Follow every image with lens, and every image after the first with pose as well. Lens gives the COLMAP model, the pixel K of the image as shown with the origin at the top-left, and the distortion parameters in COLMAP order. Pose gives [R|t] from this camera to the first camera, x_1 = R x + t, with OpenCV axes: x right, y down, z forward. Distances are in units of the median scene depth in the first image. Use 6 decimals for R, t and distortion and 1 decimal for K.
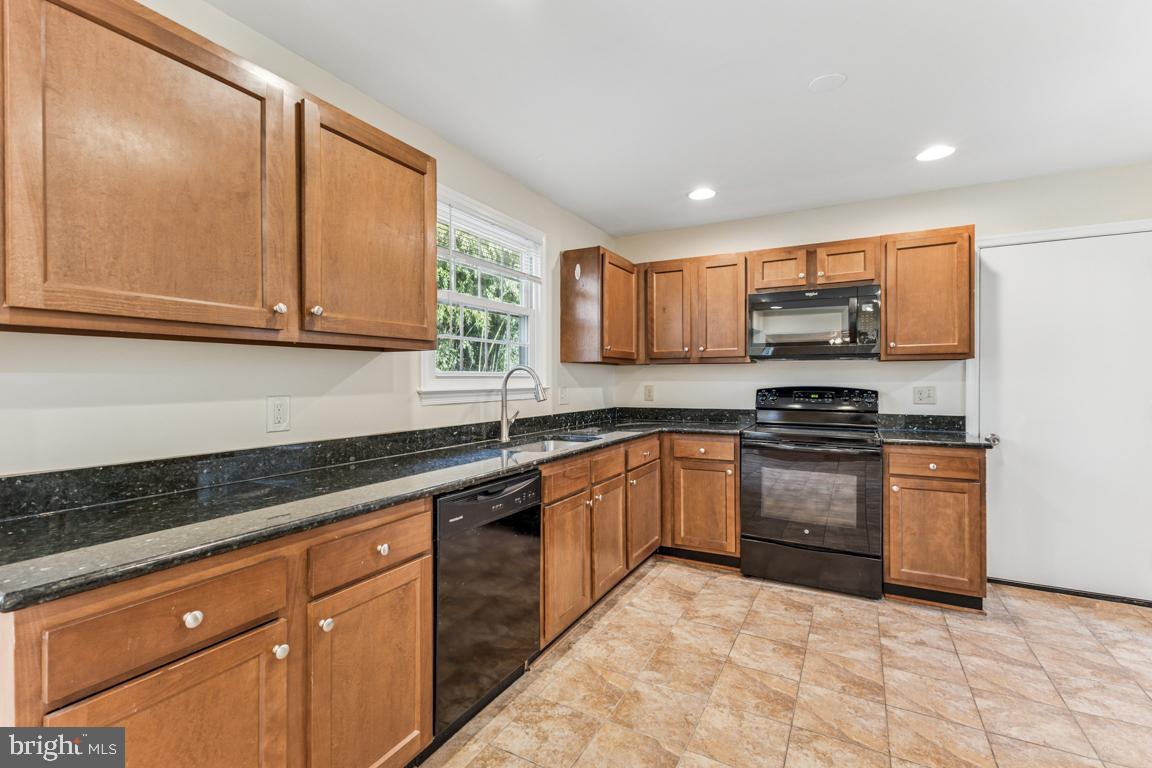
lens RADIAL K [[517.9, 0, 575.8], [0, 517.9, 380.6], [0, 0, 1]] dist [0.025613, -0.008133]
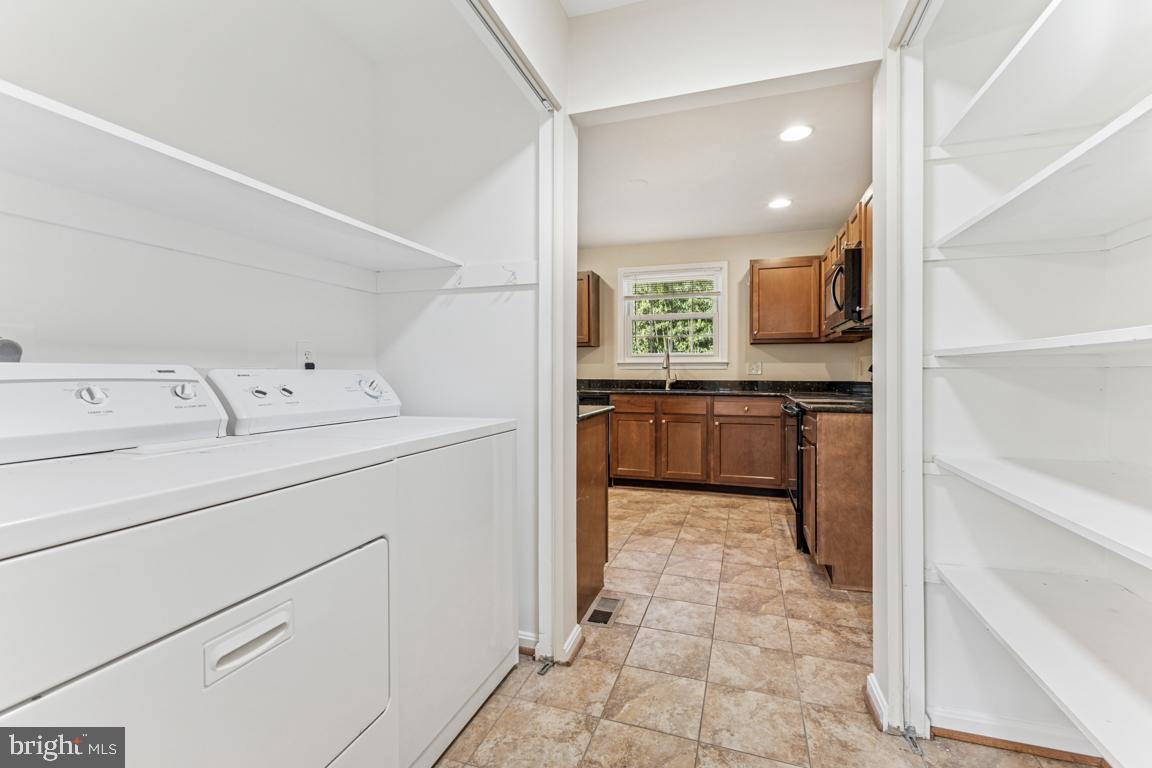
lens RADIAL K [[512.3, 0, 574.5], [0, 512.3, 366.8], [0, 0, 1]] dist [0.000557, -0.000084]
pose [[0.164628, -0.010918, -0.986295, 1.479460], [-0.004115, 0.999922, -0.011756, 0.049632], [0.986347, 0.005994, 0.164570, 0.345177]]
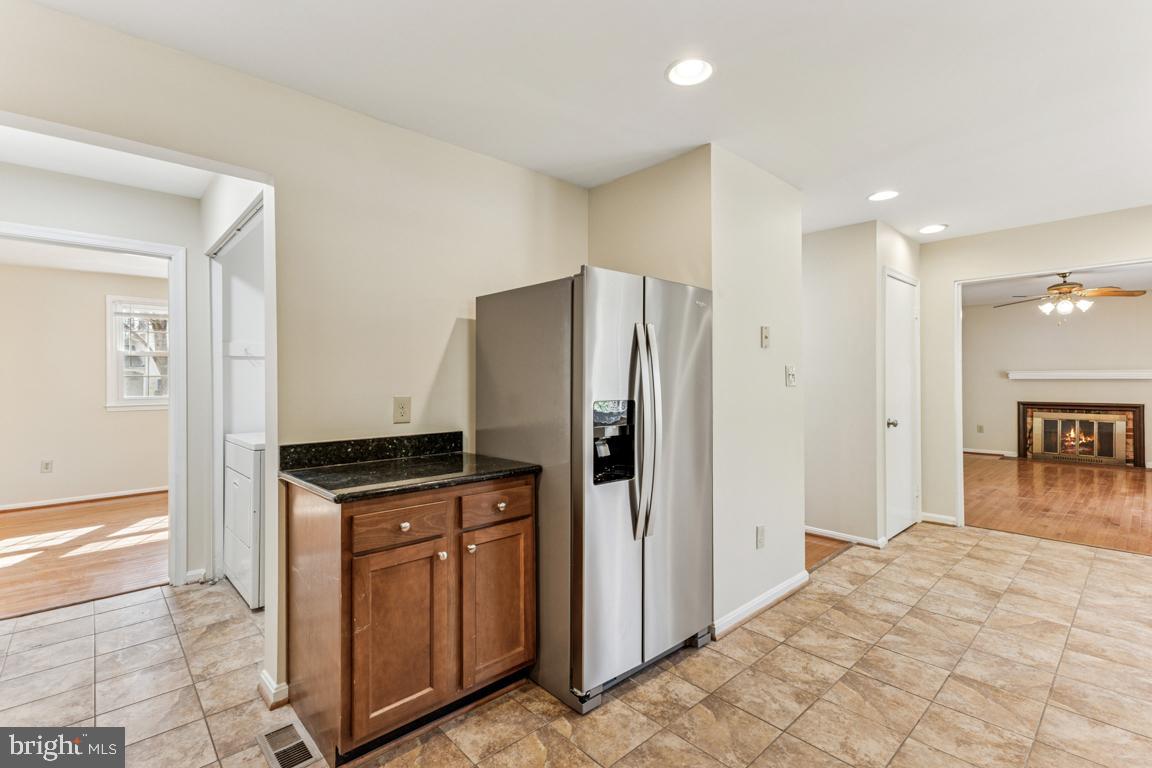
lens RADIAL K [[517.9, 0, 575.8], [0, 517.9, 380.6], [0, 0, 1]] dist [0.025613, -0.008133]
pose [[-0.943667, 0.006537, 0.330831, 0.223271], [0.008921, 0.999944, 0.005688, -0.006387], [-0.330776, 0.008319, -0.943673, 0.963890]]
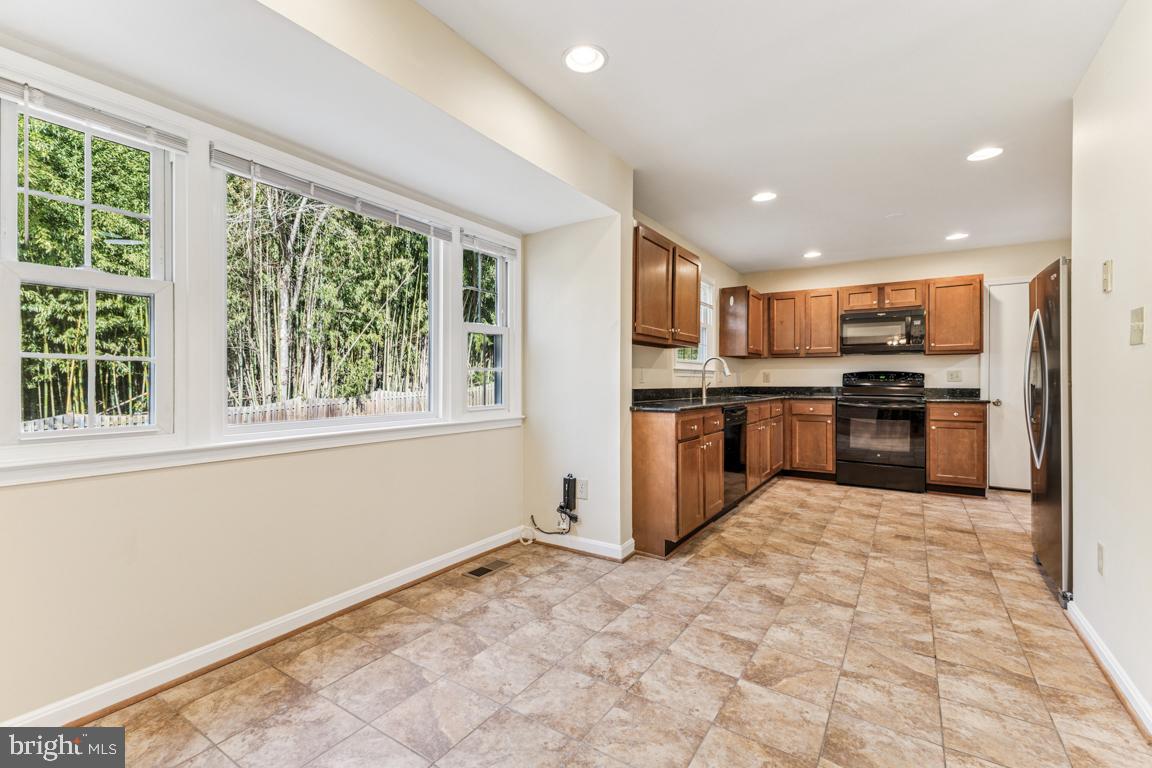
lens RADIAL K [[509.7, 0, 578.4], [0, 509.7, 379.2], [0, 0, 1]] dist [0.018374, -0.000561]
pose [[0.996678, 0.003905, -0.081347, -0.396041], [-0.004334, 0.999978, -0.005092, 0.055307], [0.081325, 0.005428, 0.996673, -0.744144]]
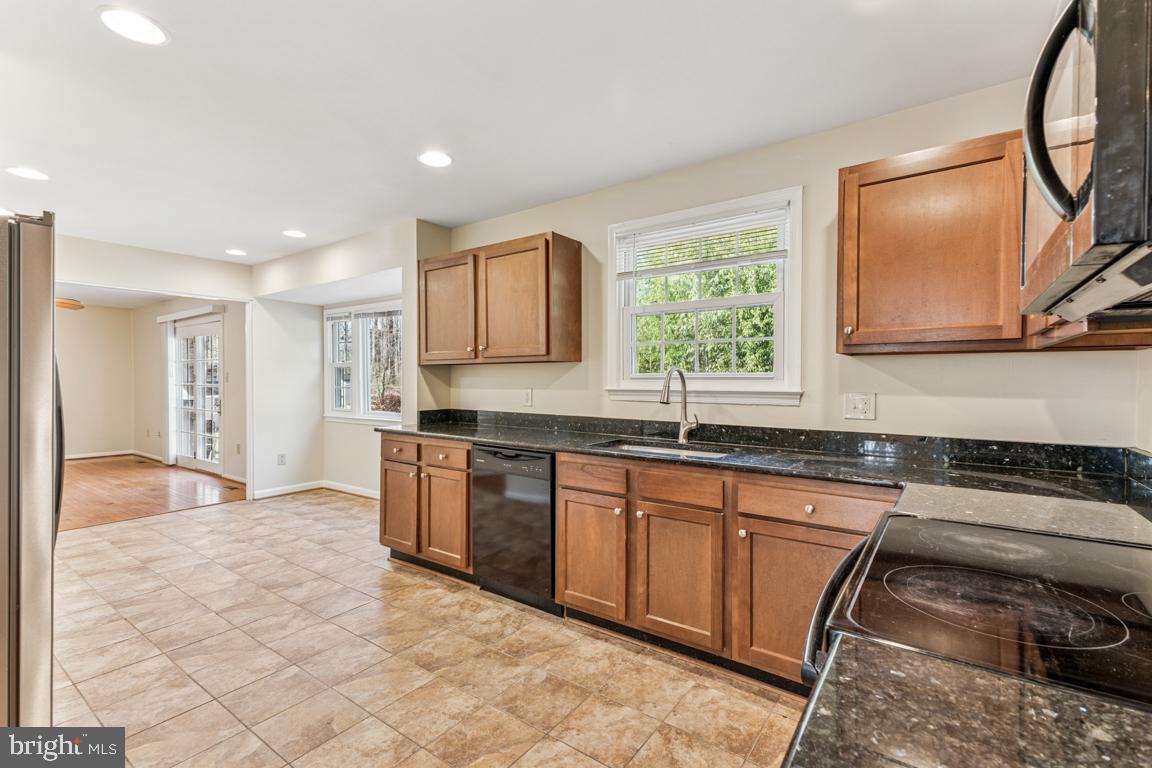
lens RADIAL K [[517.9, 0, 575.8], [0, 517.9, 380.6], [0, 0, 1]] dist [0.025613, -0.008133]
pose [[-0.139582, 0.005633, -0.990194, 0.803897], [-0.003160, 0.999976, 0.006134, -0.008100], [0.990205, 0.003985, -0.139561, 0.863125]]
